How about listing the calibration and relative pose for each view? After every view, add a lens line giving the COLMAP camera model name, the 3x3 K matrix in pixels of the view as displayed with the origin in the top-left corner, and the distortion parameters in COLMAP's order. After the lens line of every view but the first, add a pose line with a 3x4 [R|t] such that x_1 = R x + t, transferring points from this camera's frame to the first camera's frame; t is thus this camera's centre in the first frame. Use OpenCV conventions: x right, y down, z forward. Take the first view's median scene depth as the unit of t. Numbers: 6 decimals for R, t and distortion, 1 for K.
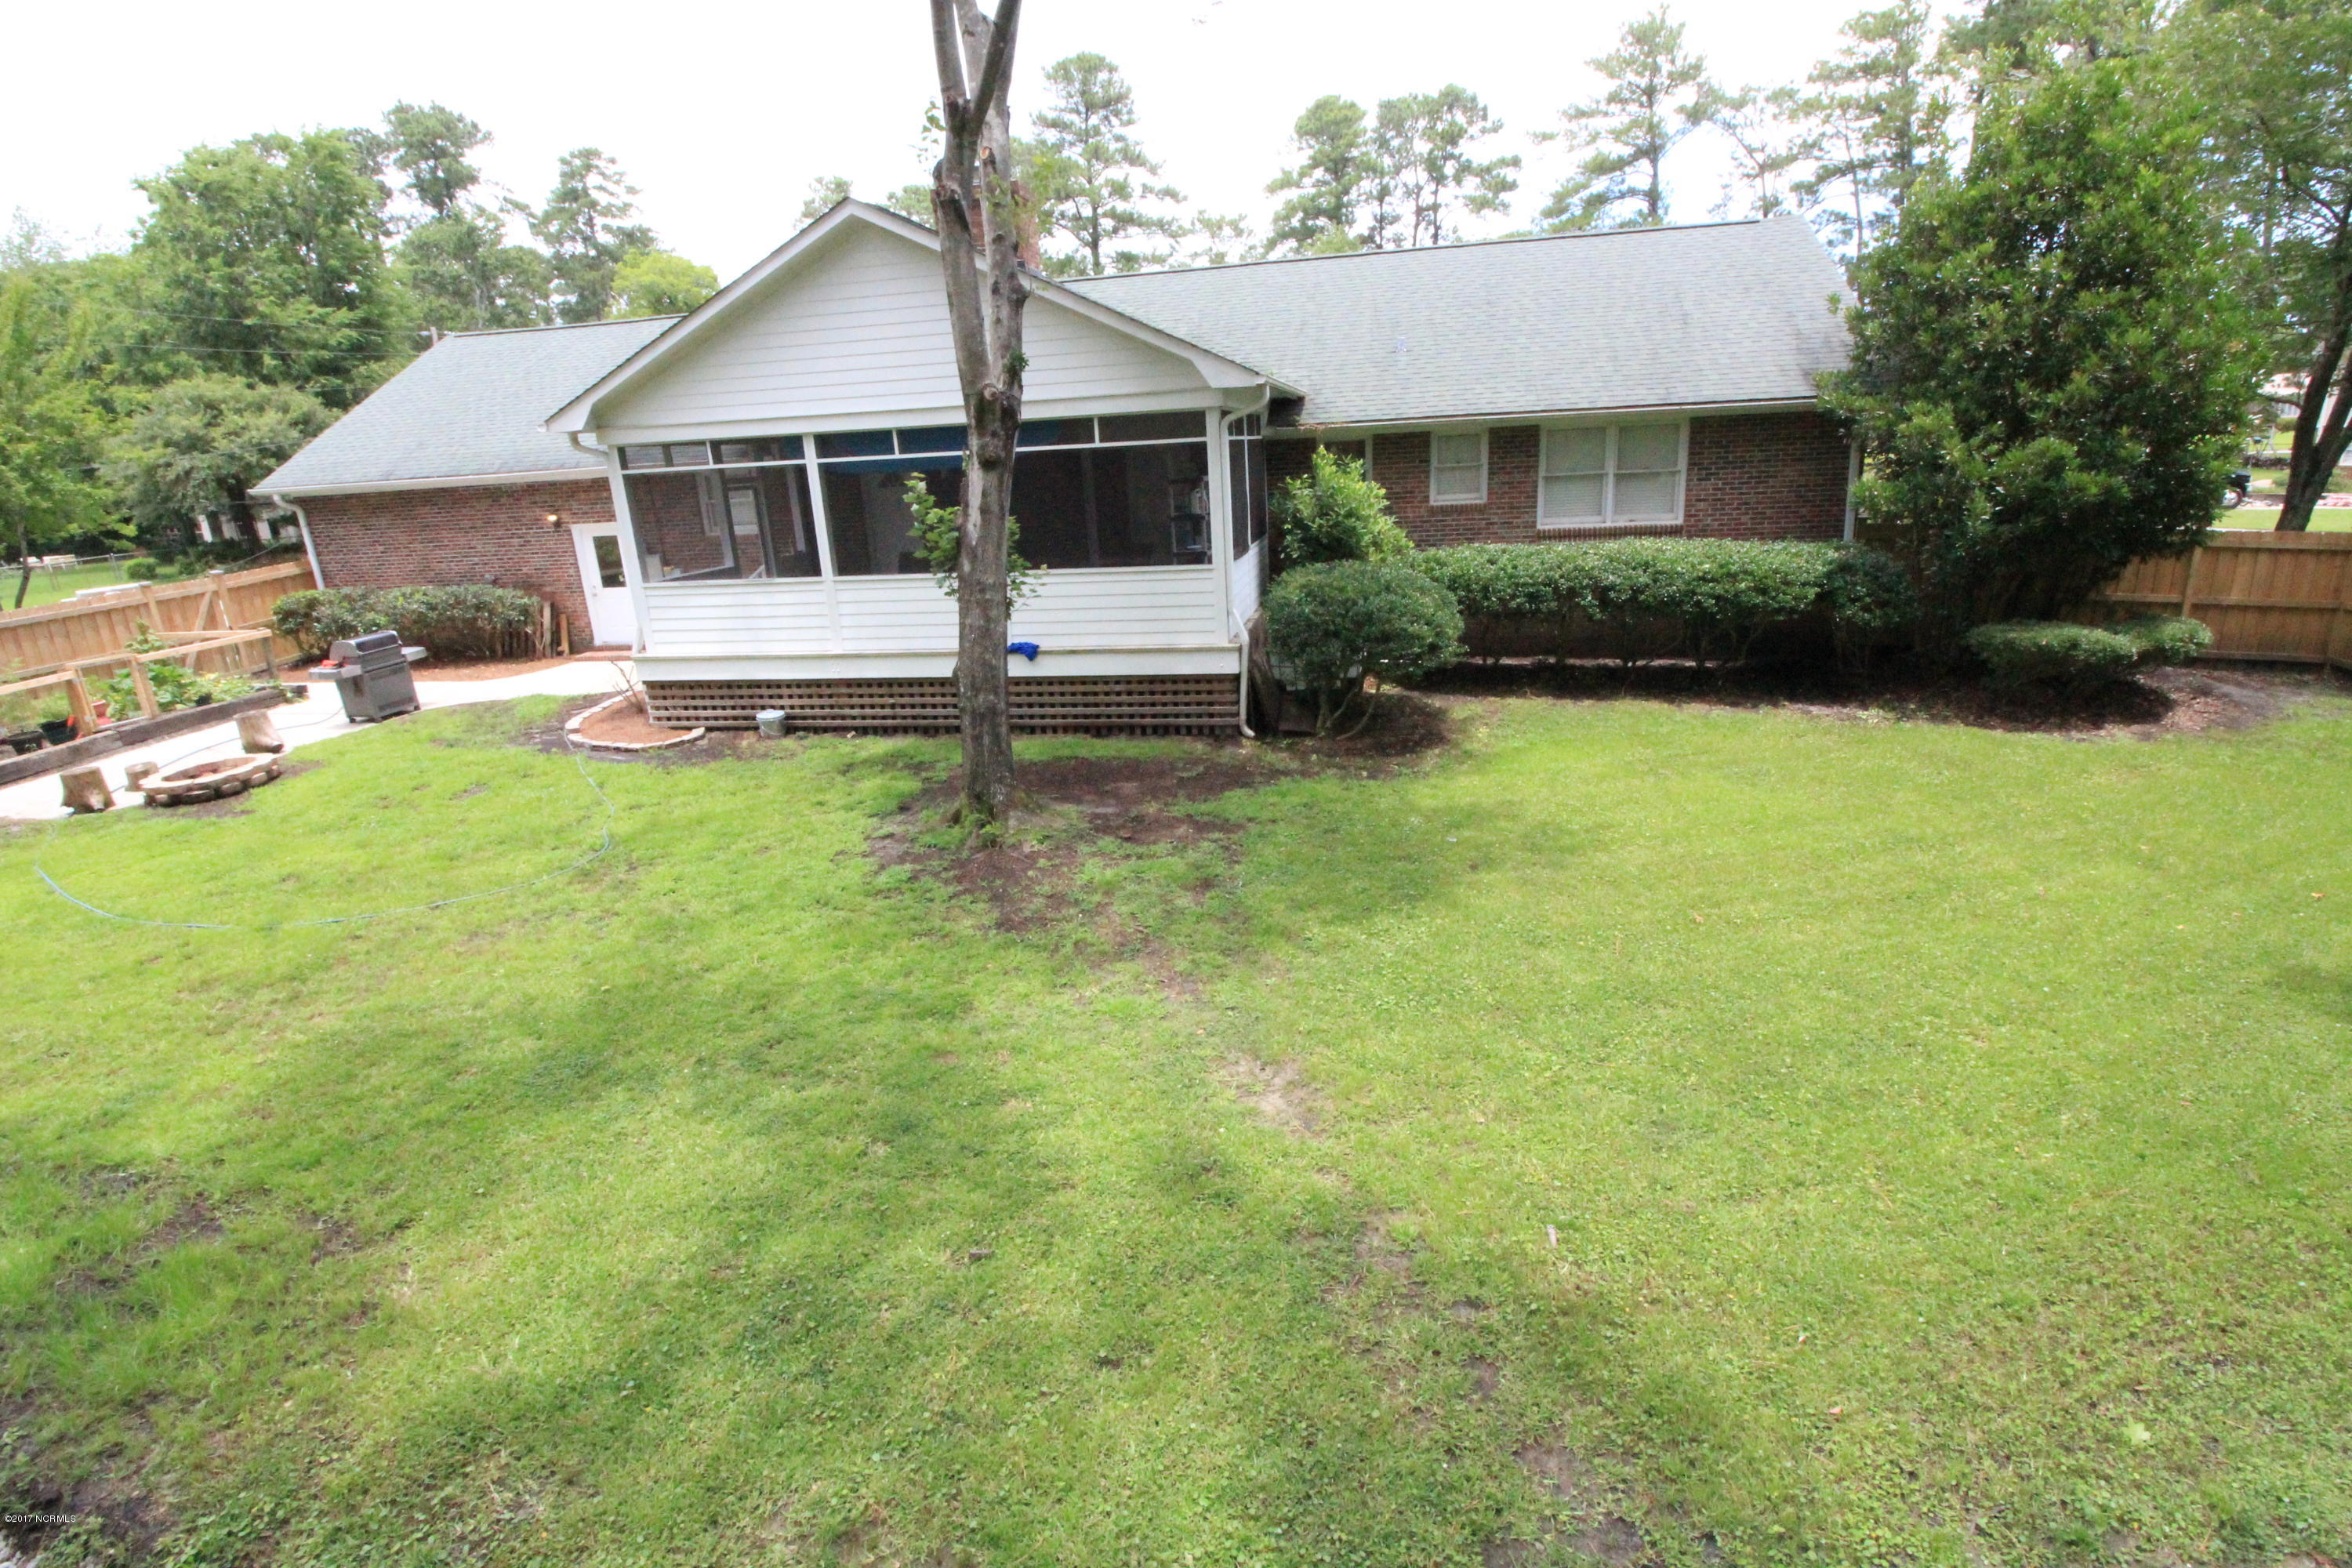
lens RADIAL K [[1097.4, 0, 1186.6], [0, 1097.4, 759.7], [0, 0, 1]] dist [0.001870, -0.012056]
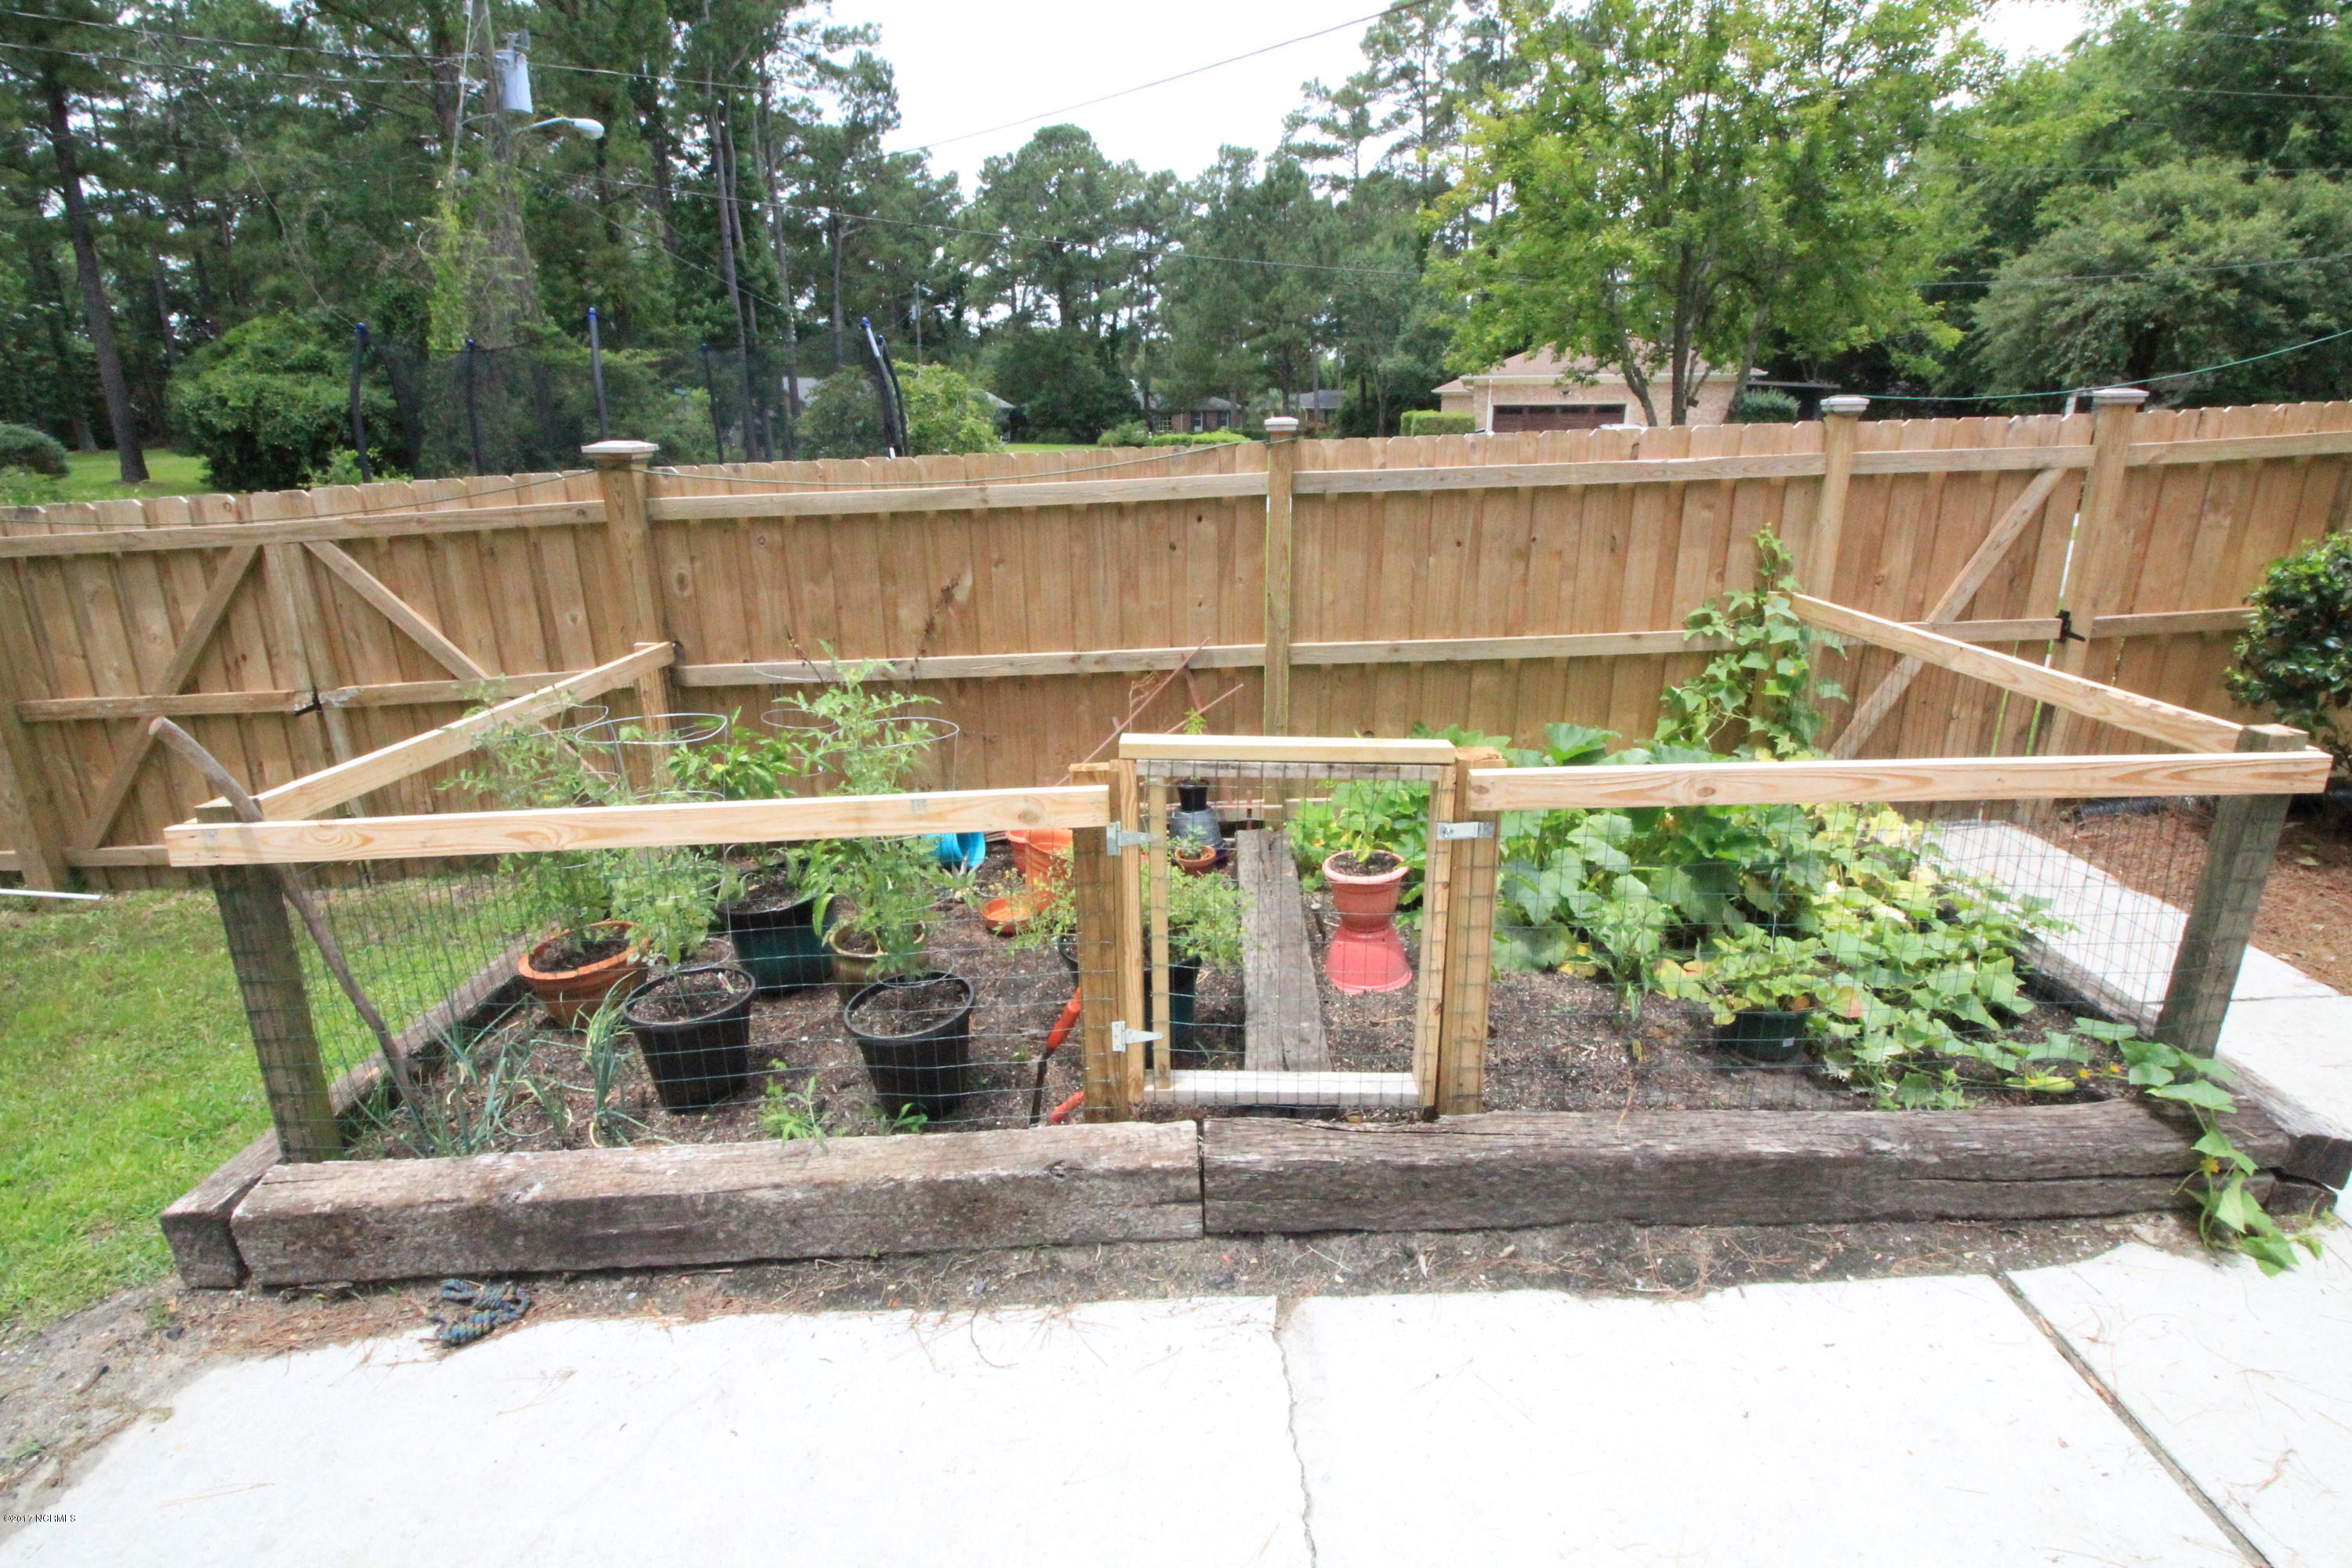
lens RADIAL K [[1097.4, 0, 1186.6], [0, 1097.4, 759.7], [0, 0, 1]] dist [0.001870, -0.012056]
pose [[0.192967, 0.342766, -0.919389, -0.799361], [-0.275561, 0.918221, 0.284494, -0.127910], [0.941716, 0.198450, 0.271640, 0.887674]]
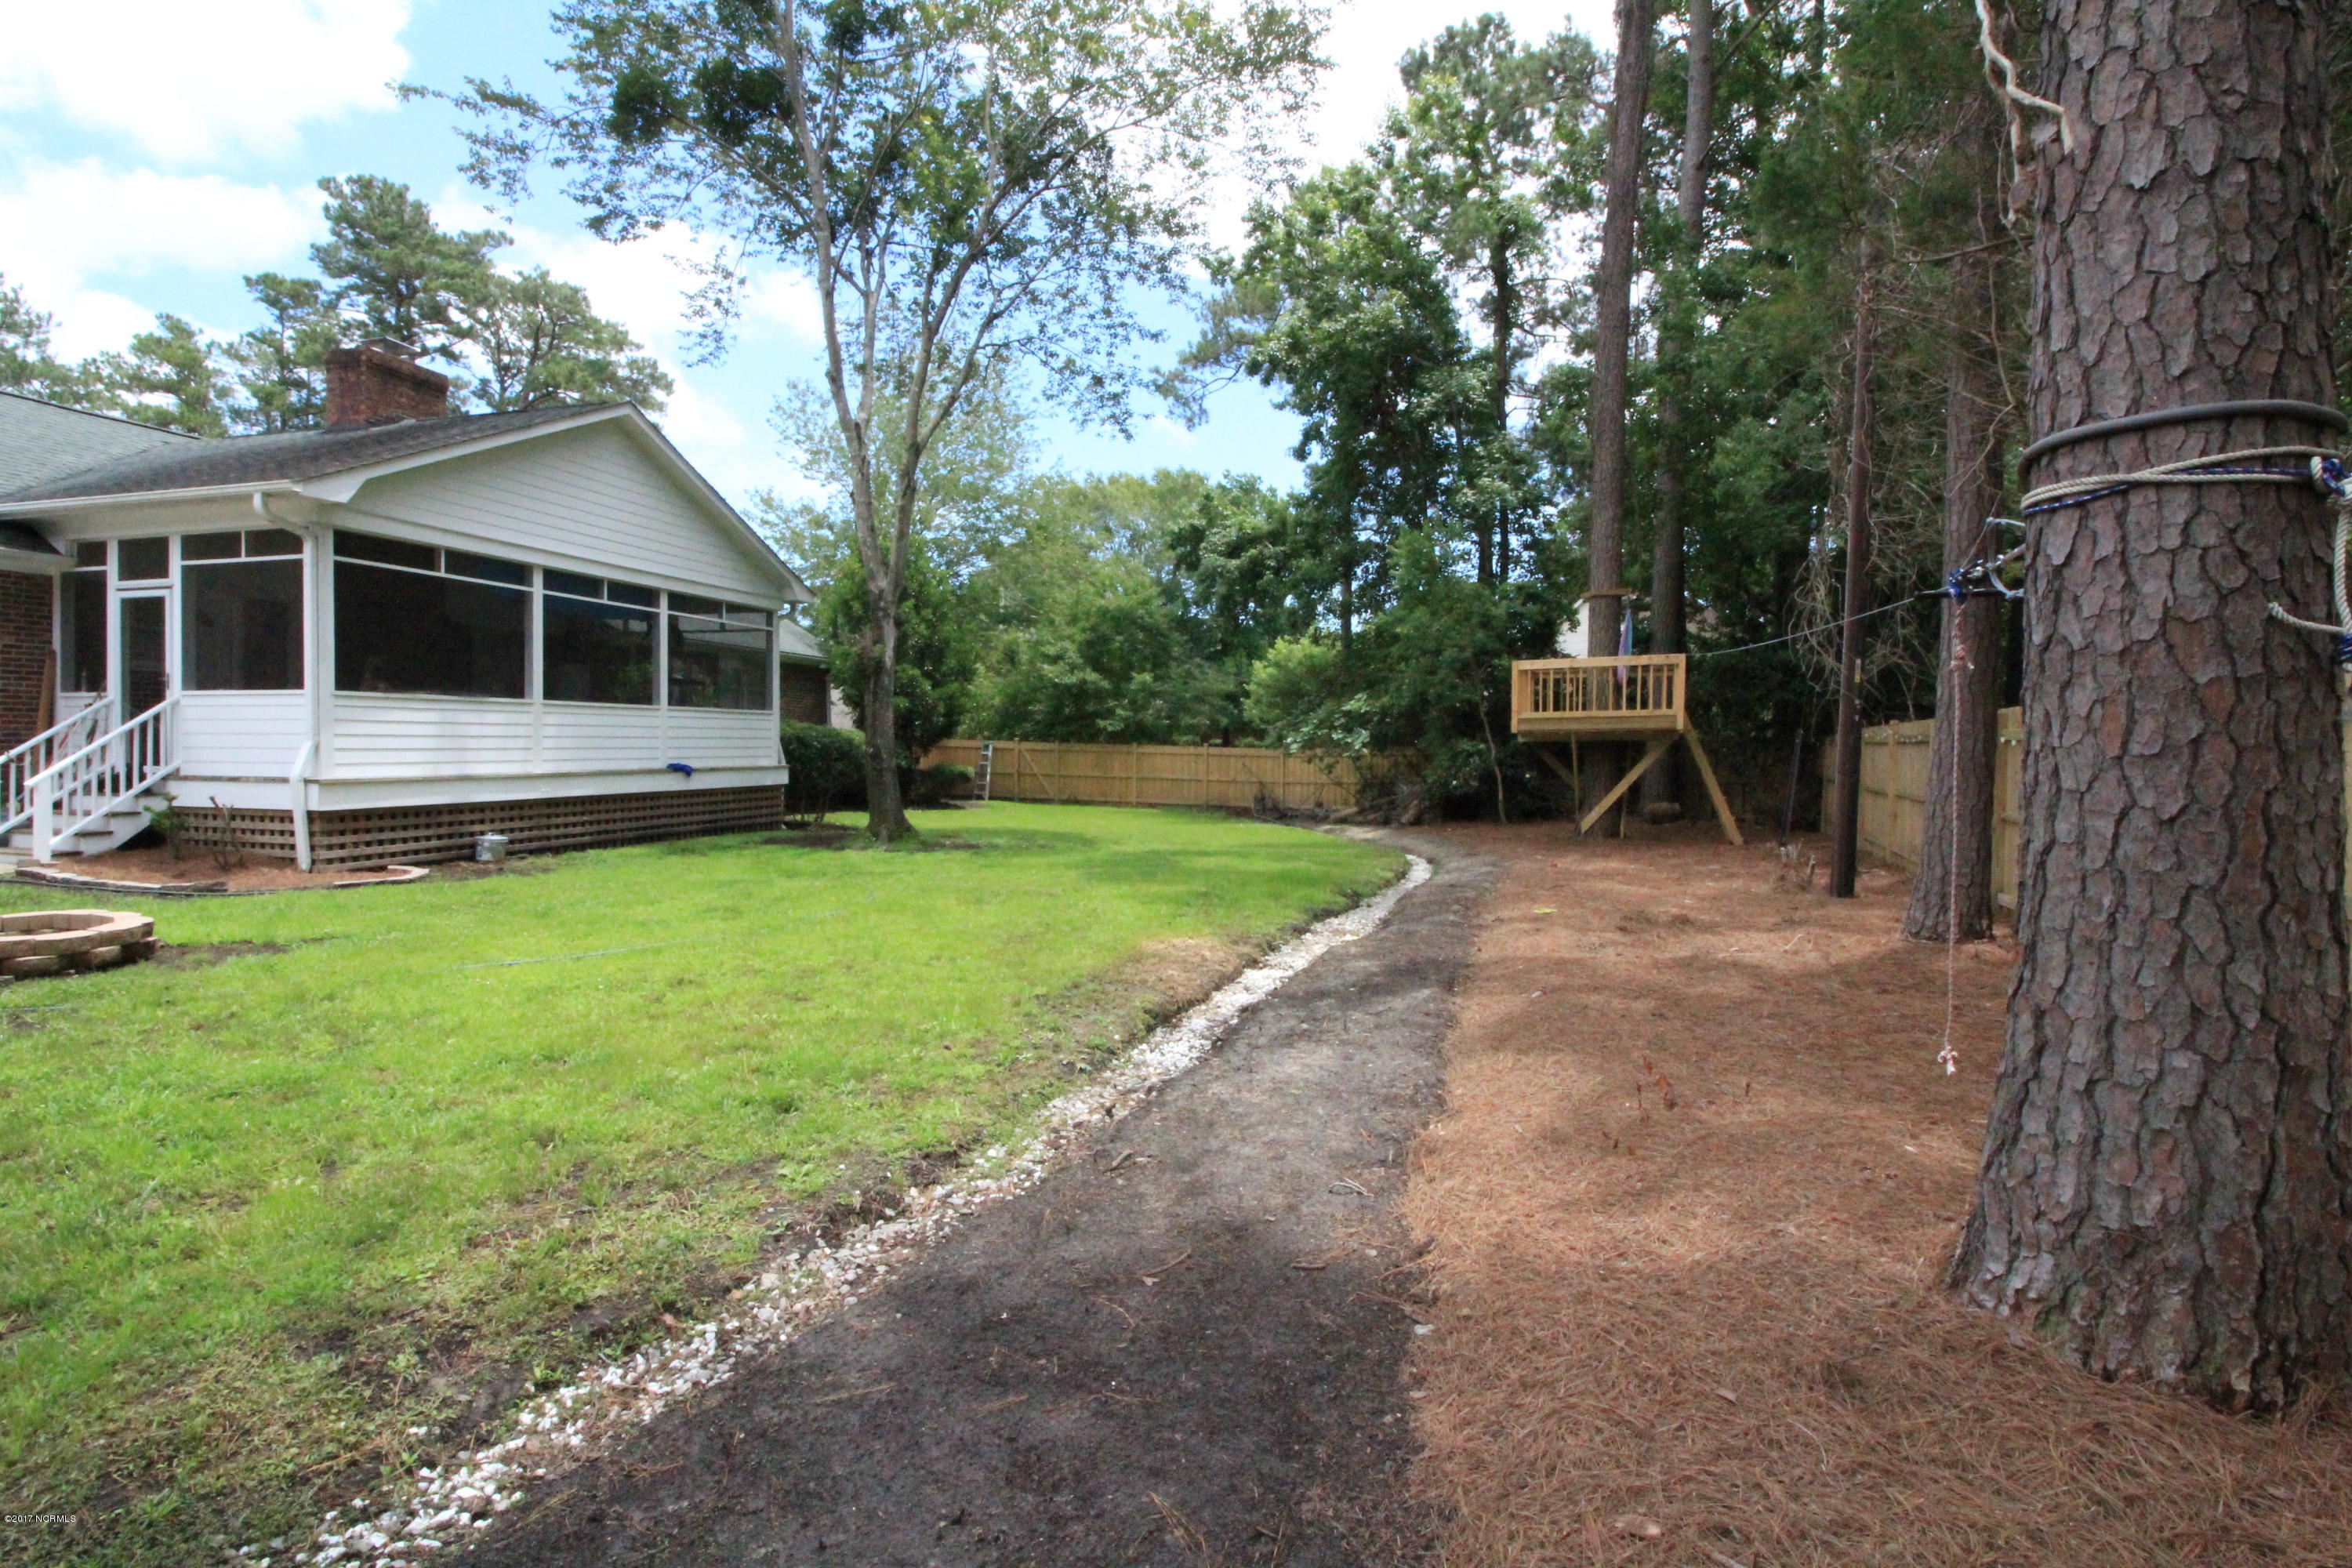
lens RADIAL K [[1097.4, 0, 1186.6], [0, 1097.4, 759.7], [0, 0, 1]] dist [0.001870, -0.012056]
pose [[0.071448, 0.033944, 0.996867, -1.139578], [0.262600, 0.963522, -0.051630, 0.087964], [-0.962256, 0.265466, 0.059928, 0.319628]]
